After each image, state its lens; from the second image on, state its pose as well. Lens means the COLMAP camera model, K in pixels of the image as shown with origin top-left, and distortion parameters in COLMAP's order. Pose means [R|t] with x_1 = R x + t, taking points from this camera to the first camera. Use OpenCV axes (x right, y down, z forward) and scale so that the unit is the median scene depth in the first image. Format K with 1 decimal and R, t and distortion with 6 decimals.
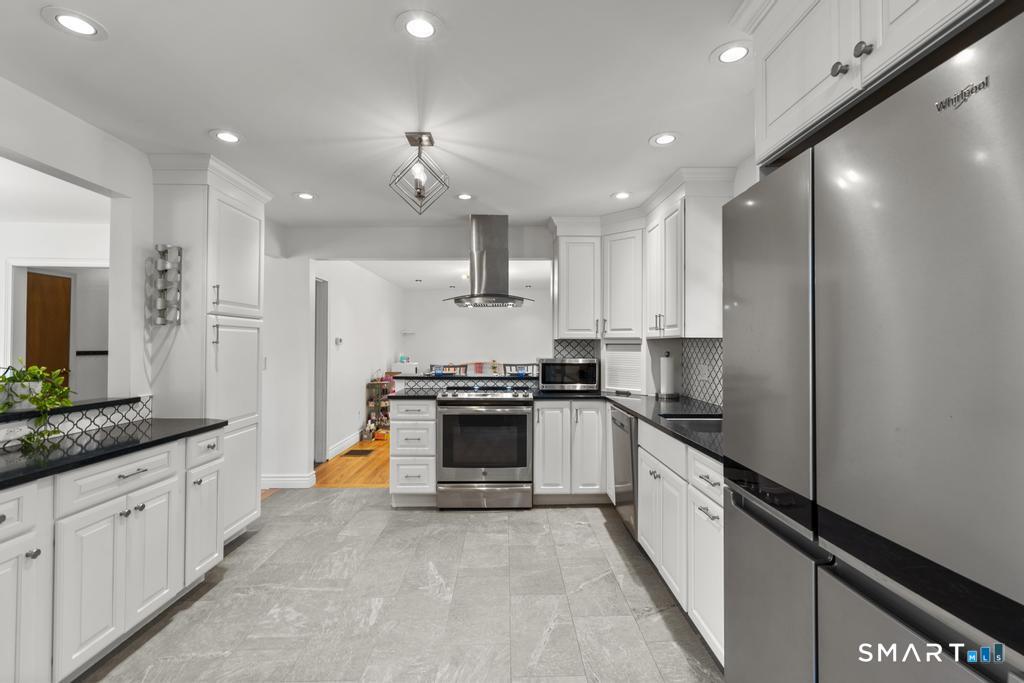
lens RADIAL K [[463.0, 0, 517.6], [0, 463.0, 340.3], [0, 0, 1]] dist [0.000845, 0.001532]
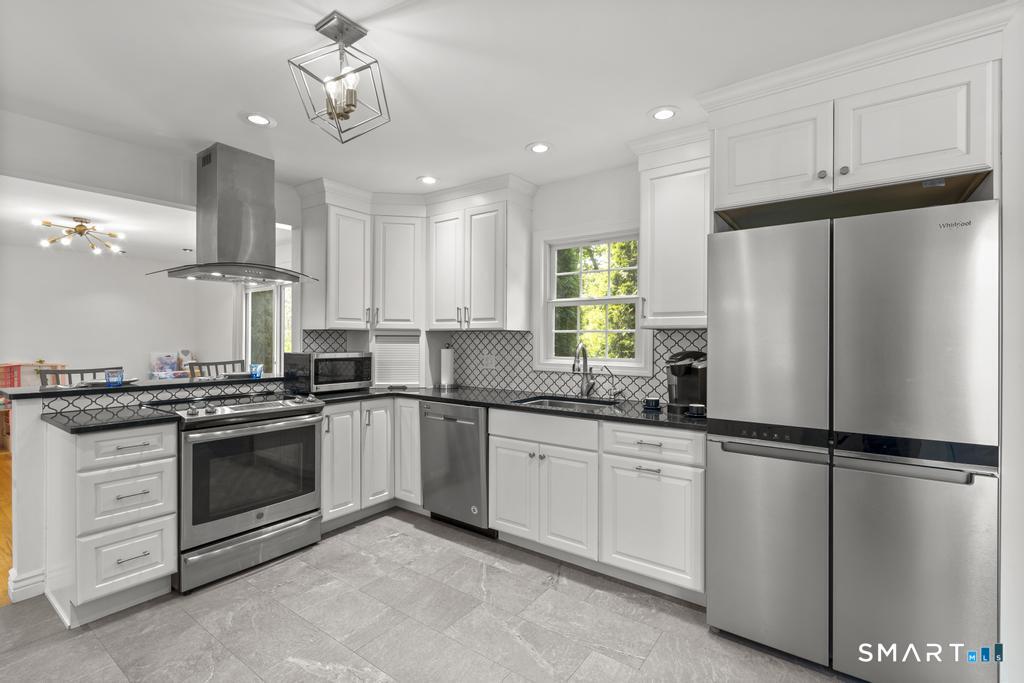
lens RADIAL K [[463.0, 0, 516.2], [0, 463.0, 340.2], [0, 0, 1]] dist [0.000845, 0.001532]
pose [[0.605023, -0.001678, 0.796206, -0.401905], [-0.011184, 0.999881, 0.010606, 0.004967], [-0.796129, -0.015321, 0.604933, 0.258567]]
